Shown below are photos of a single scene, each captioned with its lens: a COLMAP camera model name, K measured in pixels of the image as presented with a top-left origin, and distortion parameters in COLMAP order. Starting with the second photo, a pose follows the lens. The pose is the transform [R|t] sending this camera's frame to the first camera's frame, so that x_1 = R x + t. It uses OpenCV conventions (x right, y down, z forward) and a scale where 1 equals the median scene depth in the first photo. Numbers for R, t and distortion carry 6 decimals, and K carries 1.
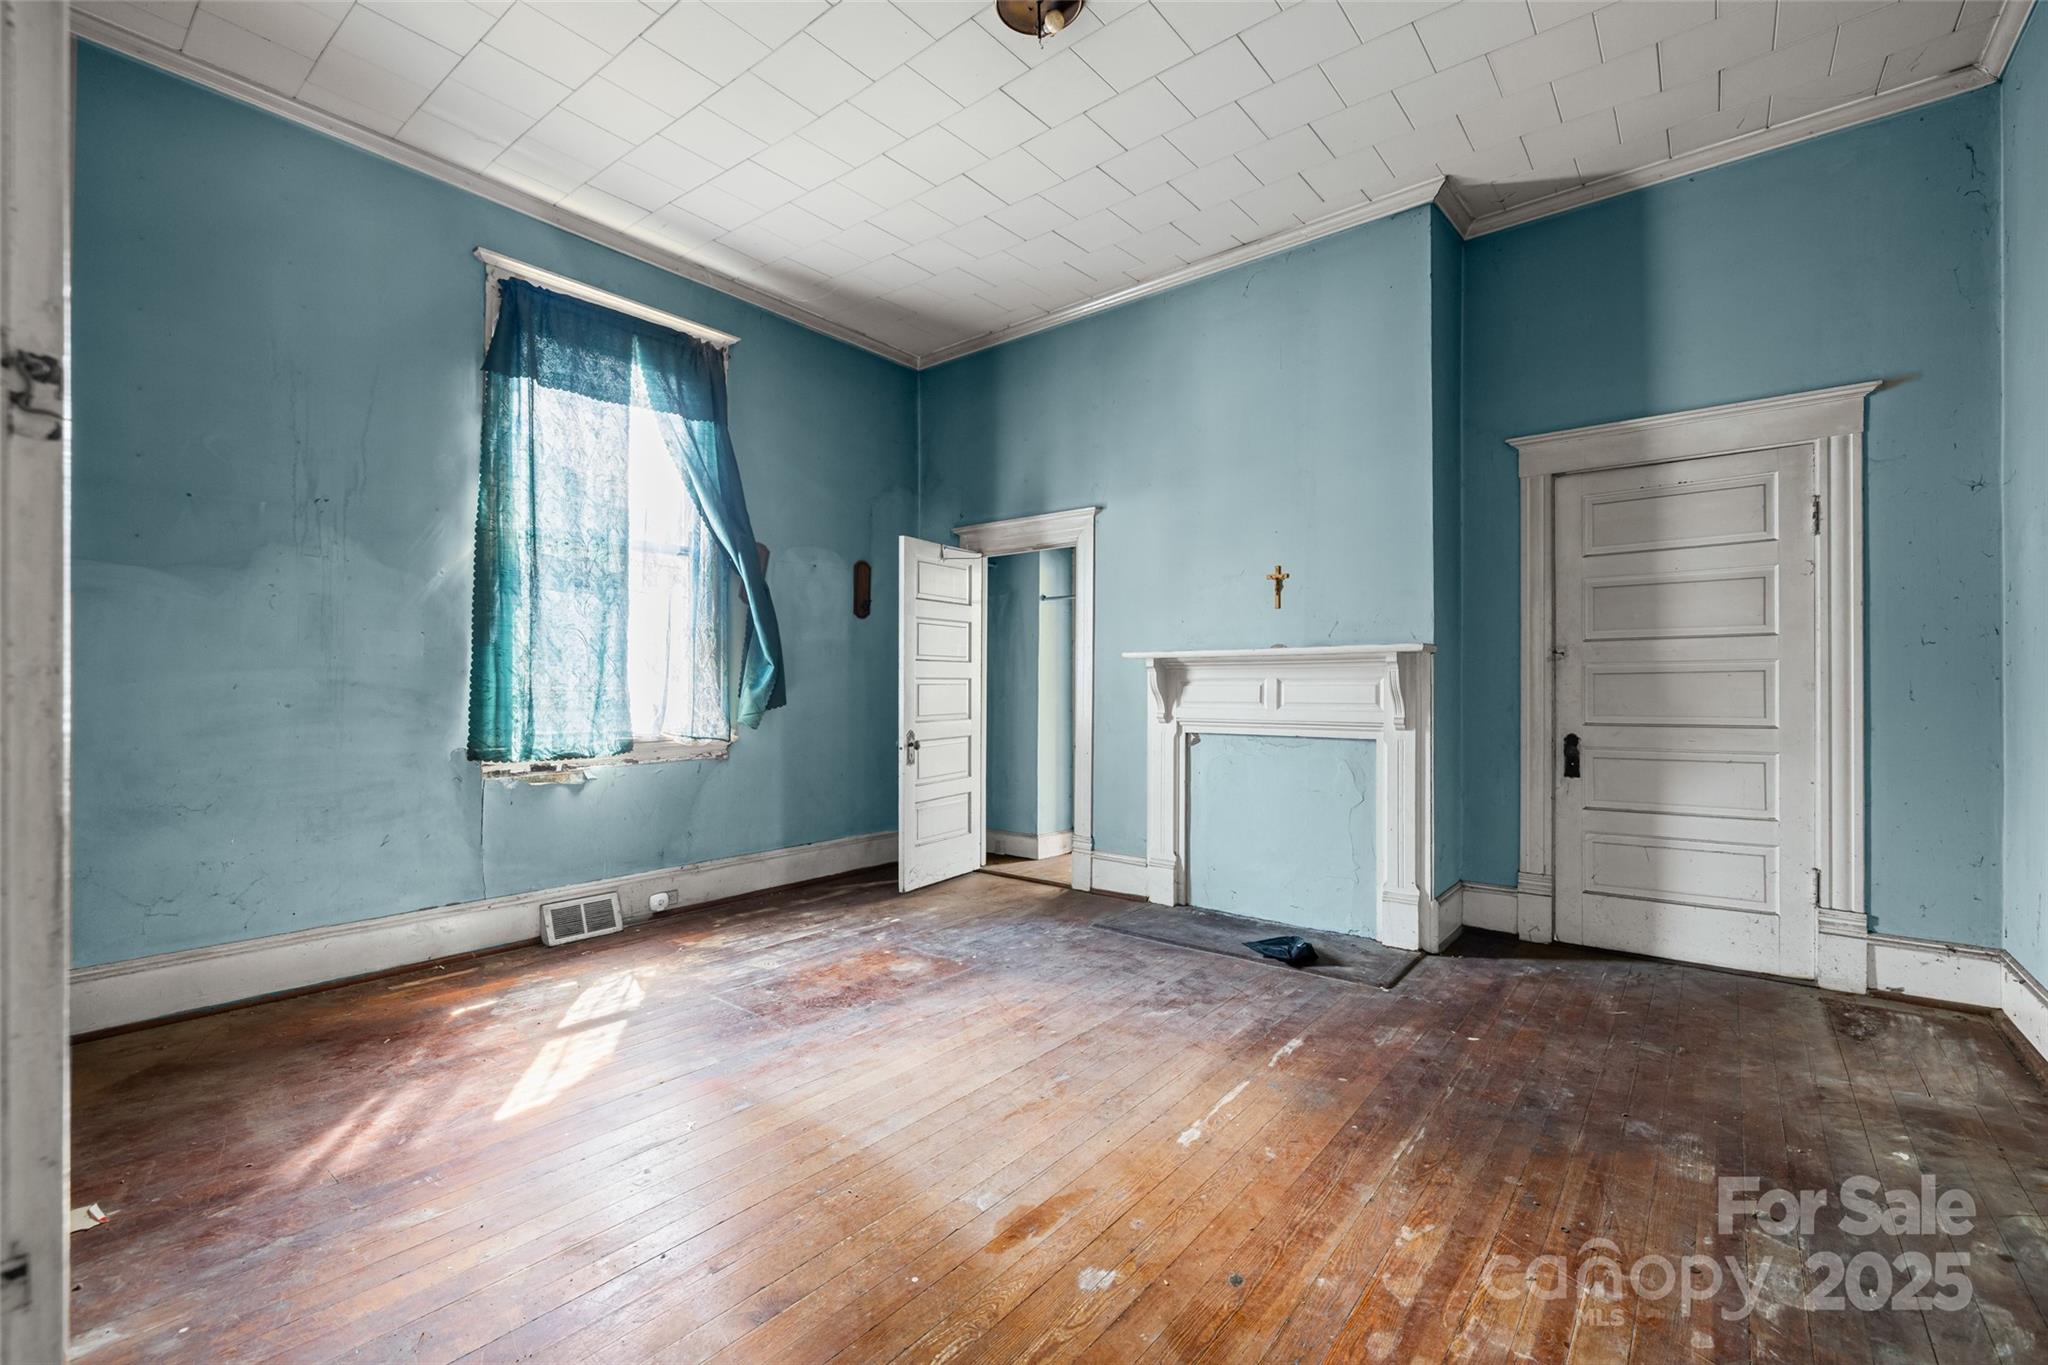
lens RADIAL K [[865.1, 0, 1036.0], [0, 865.1, 688.7], [0, 0, 1]] dist [-0.003278, 0.000374]
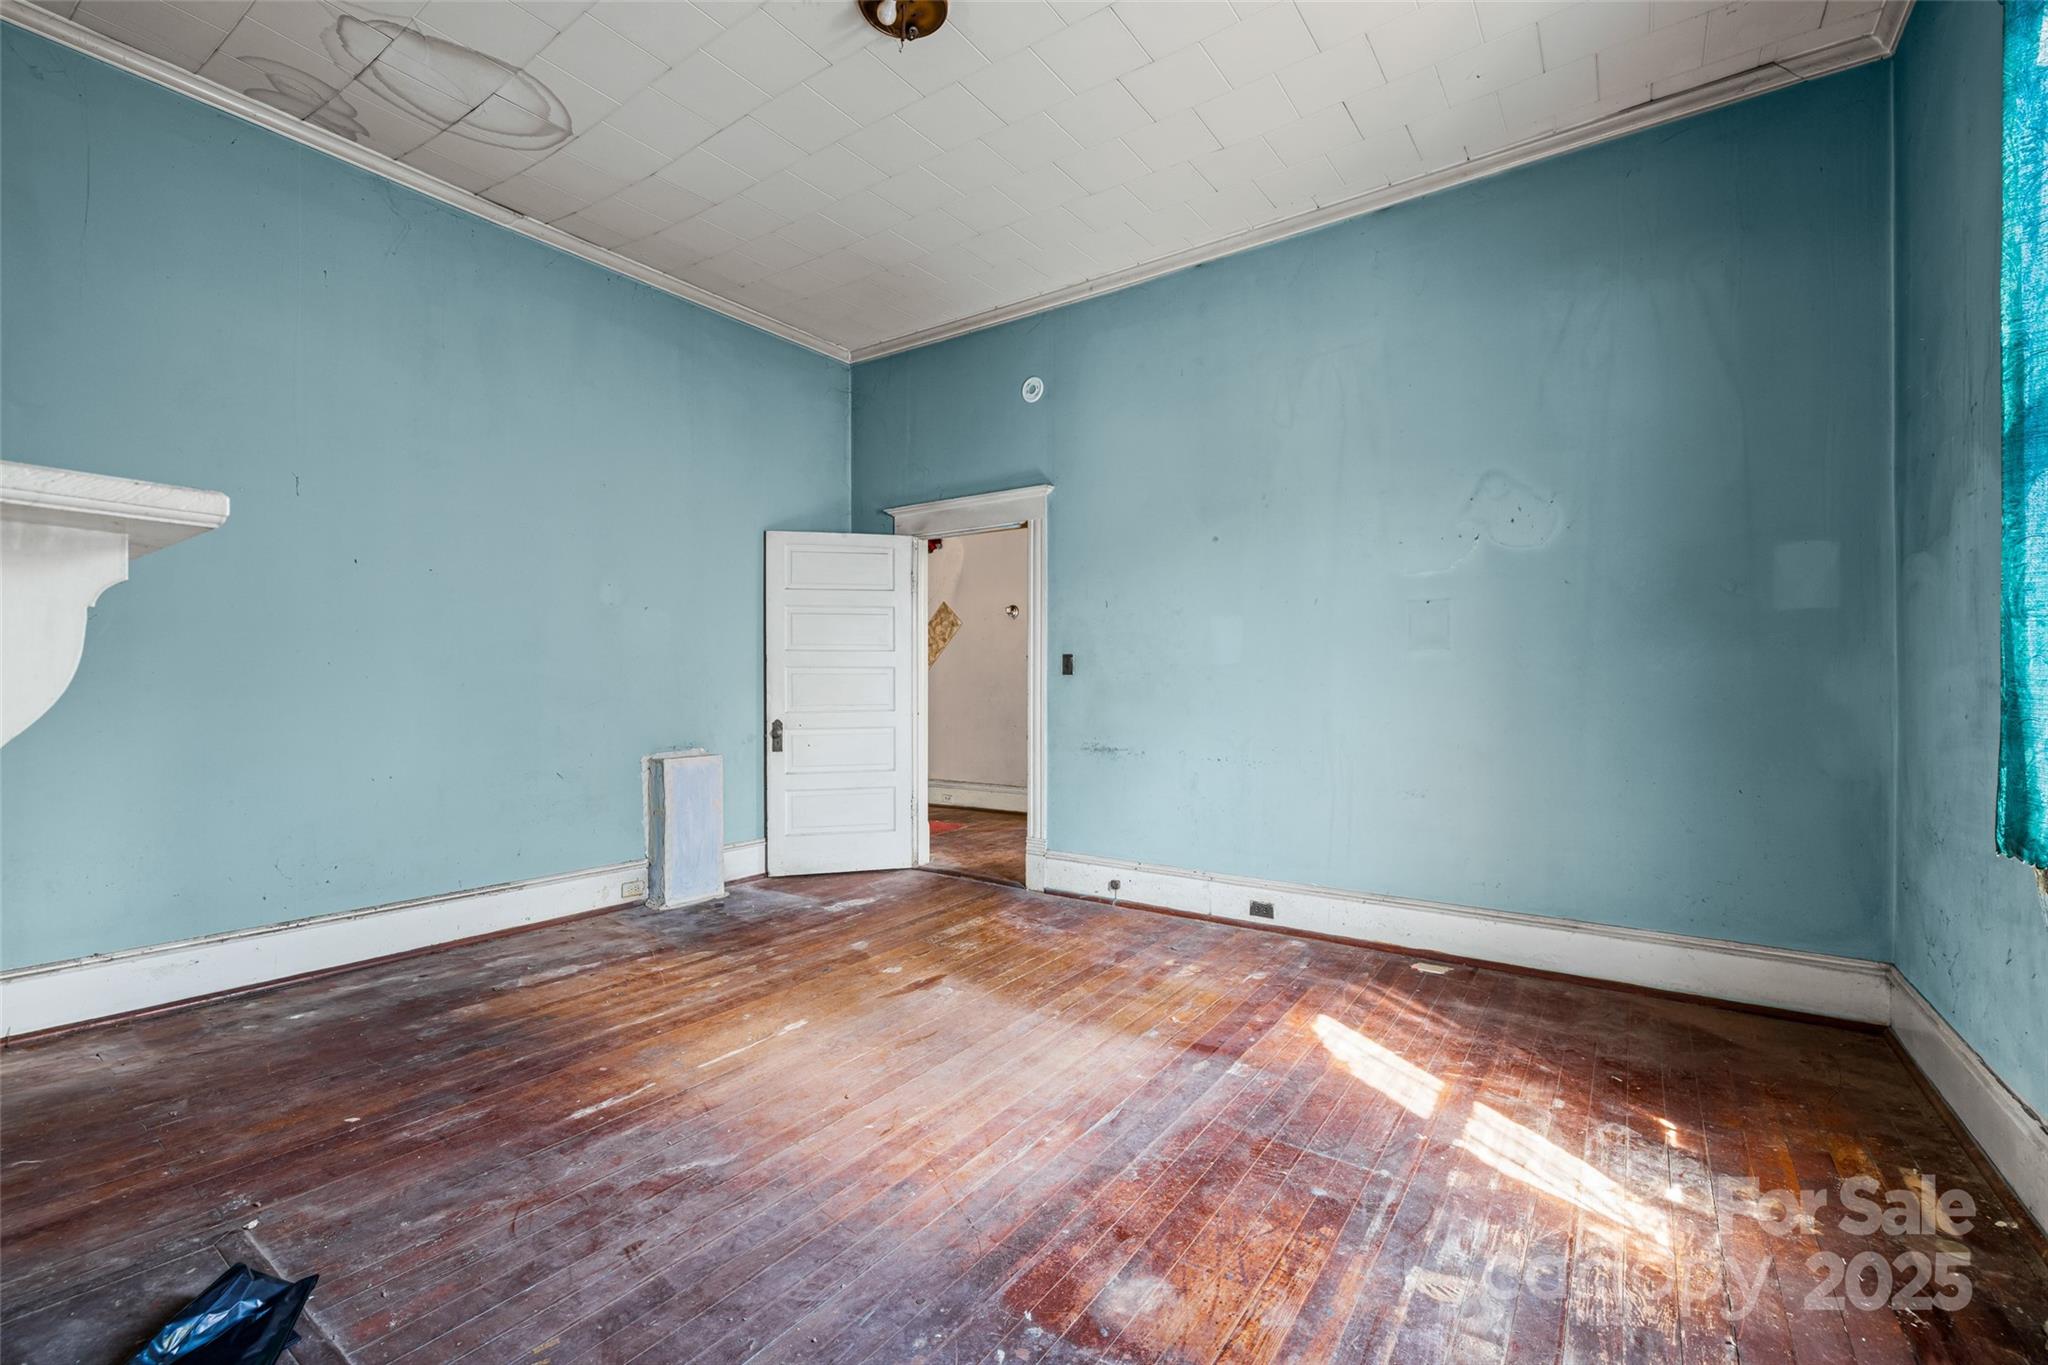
lens RADIAL K [[865.1, 0, 1021.8], [0, 865.1, 682.1], [0, 0, 1]] dist [-0.003278, 0.000374]
pose [[-0.998691, -0.002889, -0.051068, -0.076821], [-0.002975, 0.999994, 0.001619, -0.007630], [0.051063, 0.001769, -0.998694, 1.810759]]
